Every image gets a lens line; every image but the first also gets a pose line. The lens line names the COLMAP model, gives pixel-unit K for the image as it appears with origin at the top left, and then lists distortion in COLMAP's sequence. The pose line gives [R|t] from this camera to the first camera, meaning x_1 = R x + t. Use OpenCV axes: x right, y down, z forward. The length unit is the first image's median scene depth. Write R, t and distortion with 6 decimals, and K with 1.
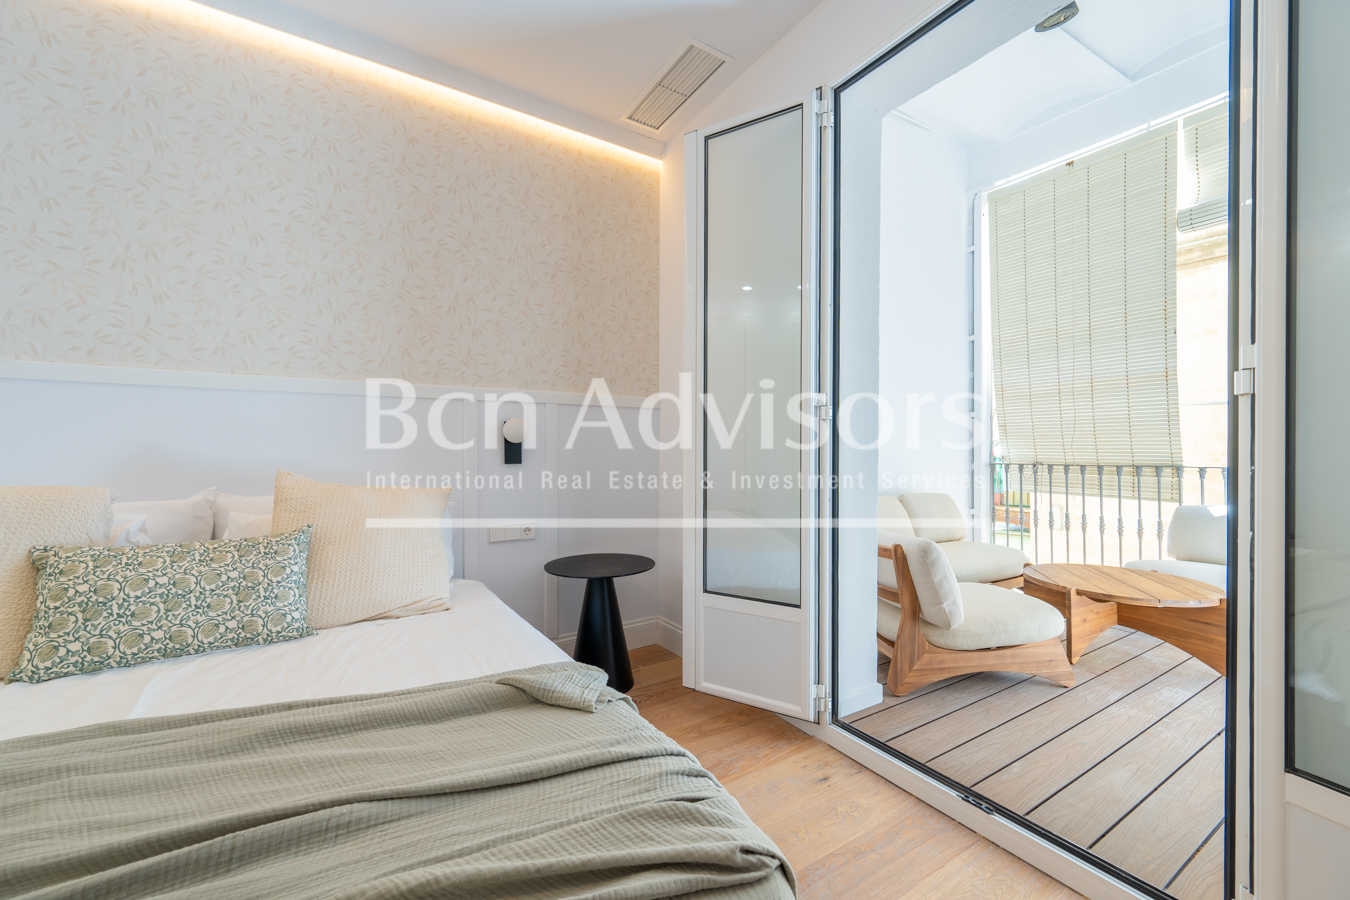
lens RADIAL K [[536.2, 0, 672.0], [0, 536.2, 451.6], [0, 0, 1]] dist [-0.002096, -0.000251]
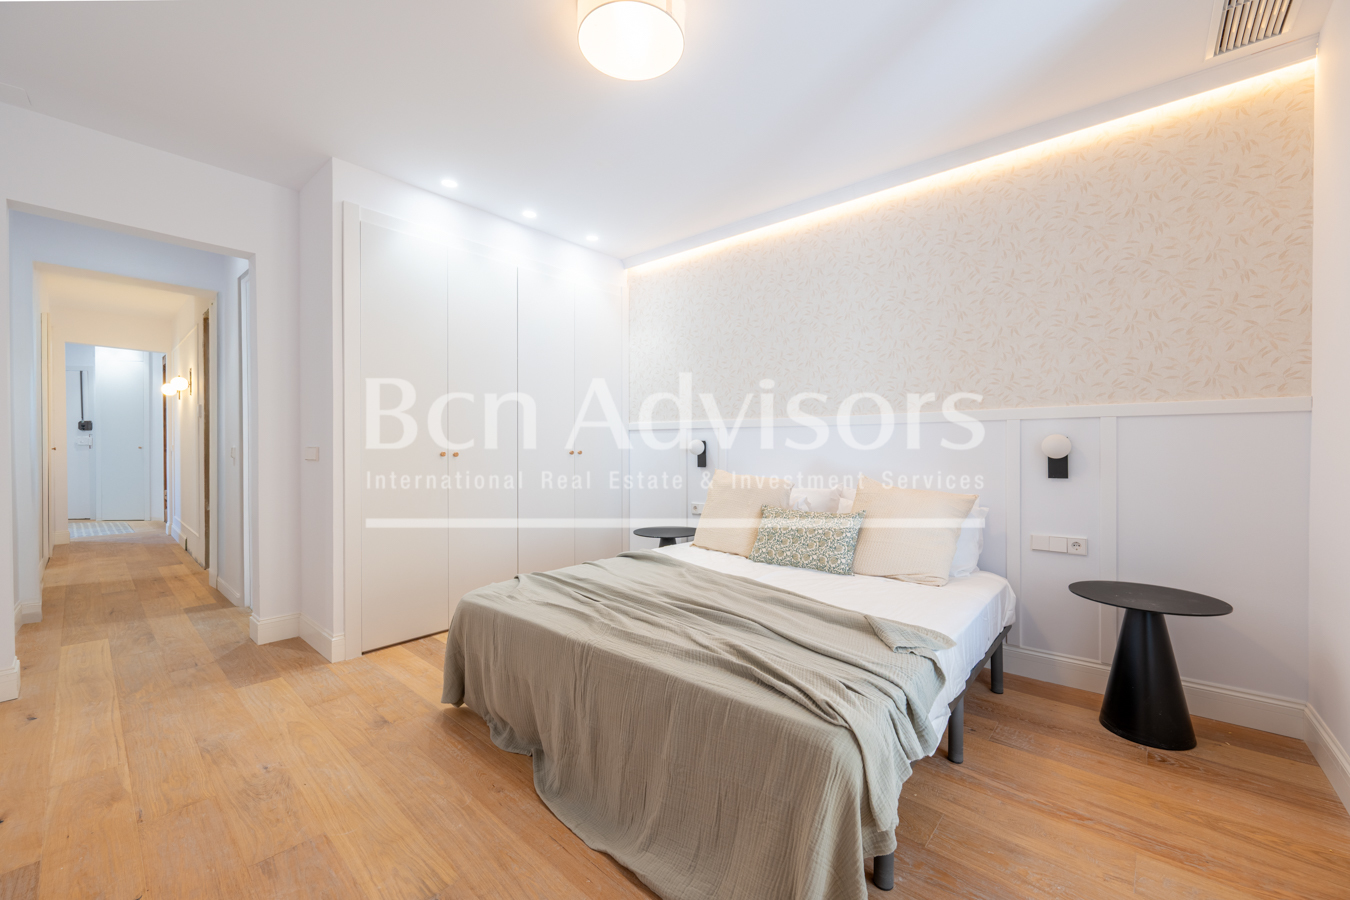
lens RADIAL K [[536.2, 0, 672.0], [0, 536.2, 451.6], [0, 0, 1]] dist [-0.002096, -0.000251]
pose [[0.283279, 0.011357, -0.958970, 0.715189], [0.001048, 0.999926, 0.012152, -0.061829], [0.959037, -0.004448, 0.283246, -0.015193]]
